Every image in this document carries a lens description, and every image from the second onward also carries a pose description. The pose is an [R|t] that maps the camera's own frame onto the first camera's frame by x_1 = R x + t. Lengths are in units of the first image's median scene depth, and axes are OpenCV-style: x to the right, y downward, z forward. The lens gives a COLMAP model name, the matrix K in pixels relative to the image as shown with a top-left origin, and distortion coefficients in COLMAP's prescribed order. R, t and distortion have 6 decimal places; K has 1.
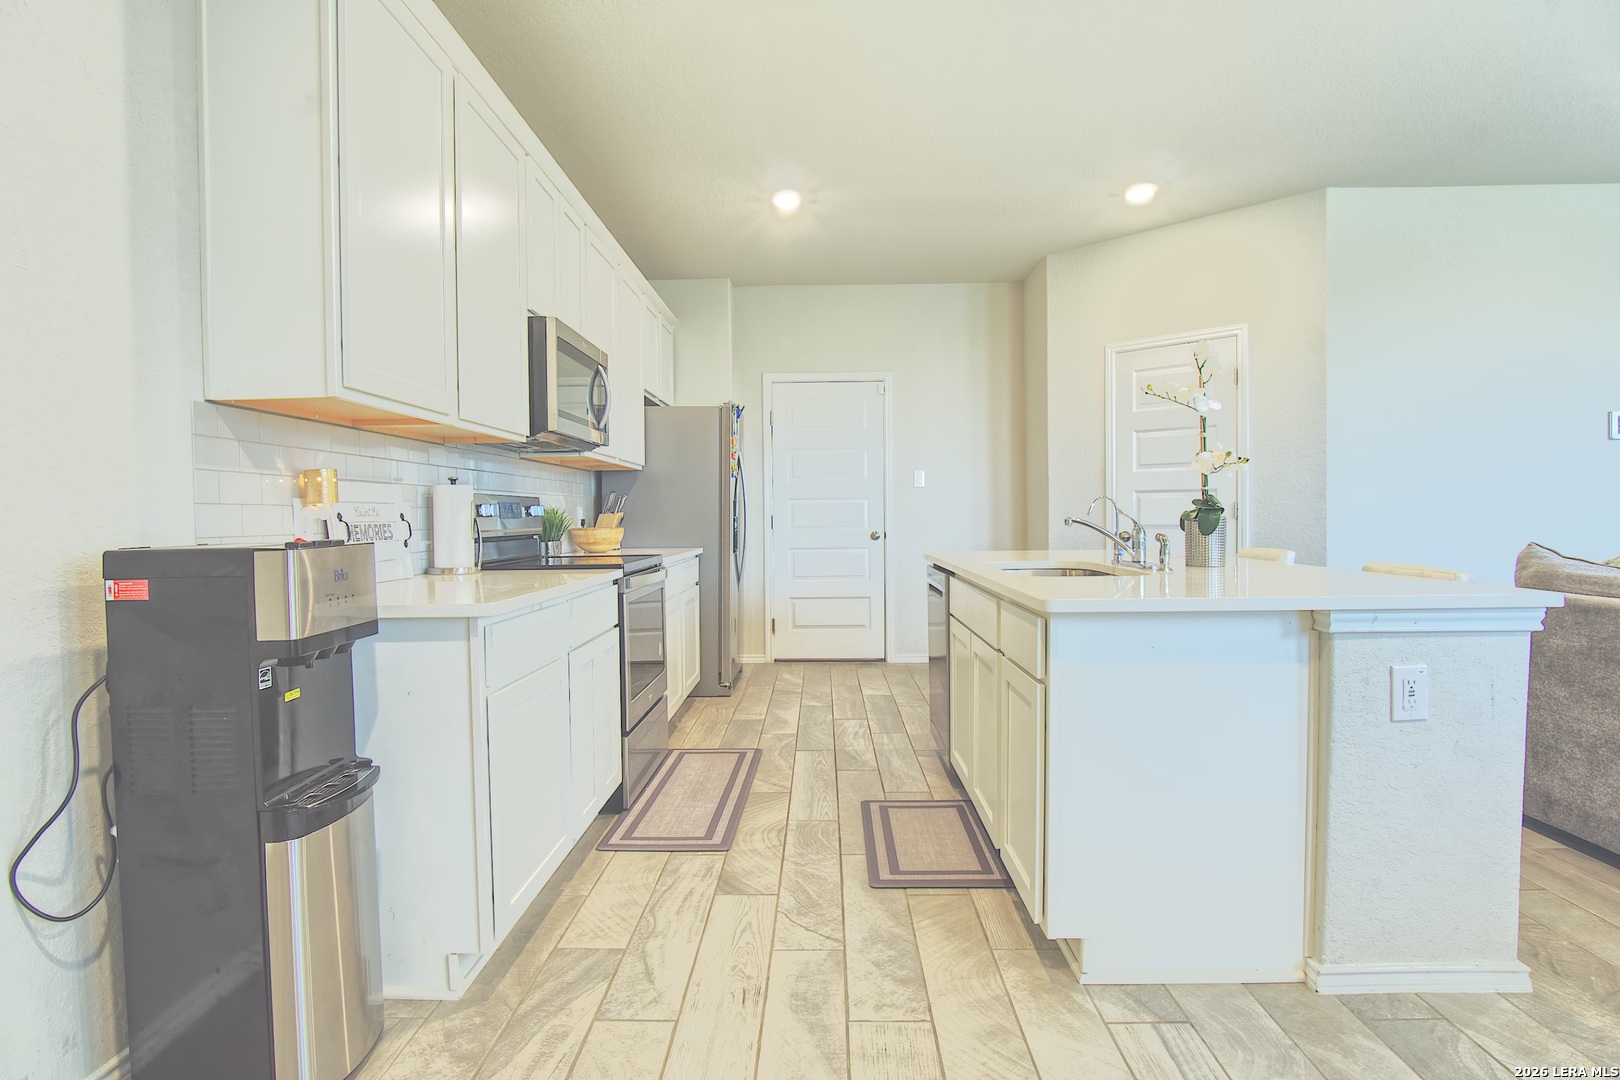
lens RADIAL K [[861.0, 0, 802.2], [0, 861.0, 534.2], [0, 0, 1]] dist [-0.036215, 0.010646]
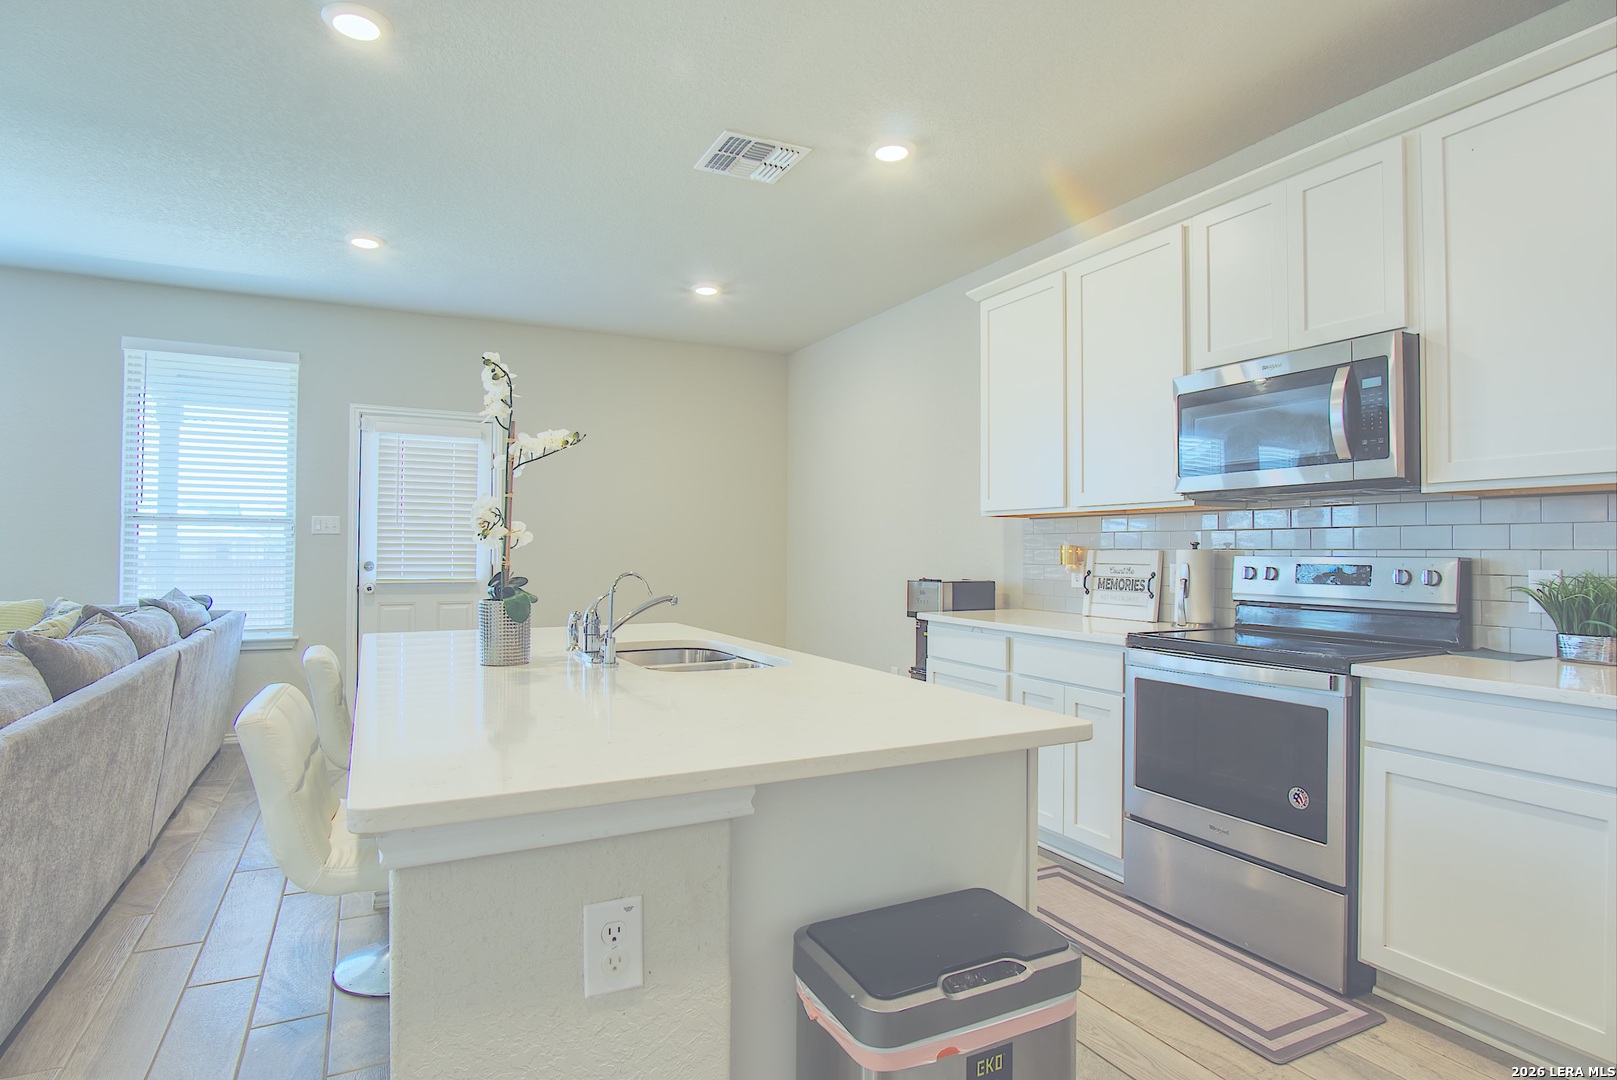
lens RADIAL K [[859.4, 0, 800.7], [0, 859.4, 534.2], [0, 0, 1]] dist [-0.036215, 0.010646]
pose [[-0.883189, -0.003352, -0.469005, 0.578597], [-0.003700, 0.999993, -0.000179, -0.074084], [0.469002, 0.001578, -0.883196, 1.756180]]
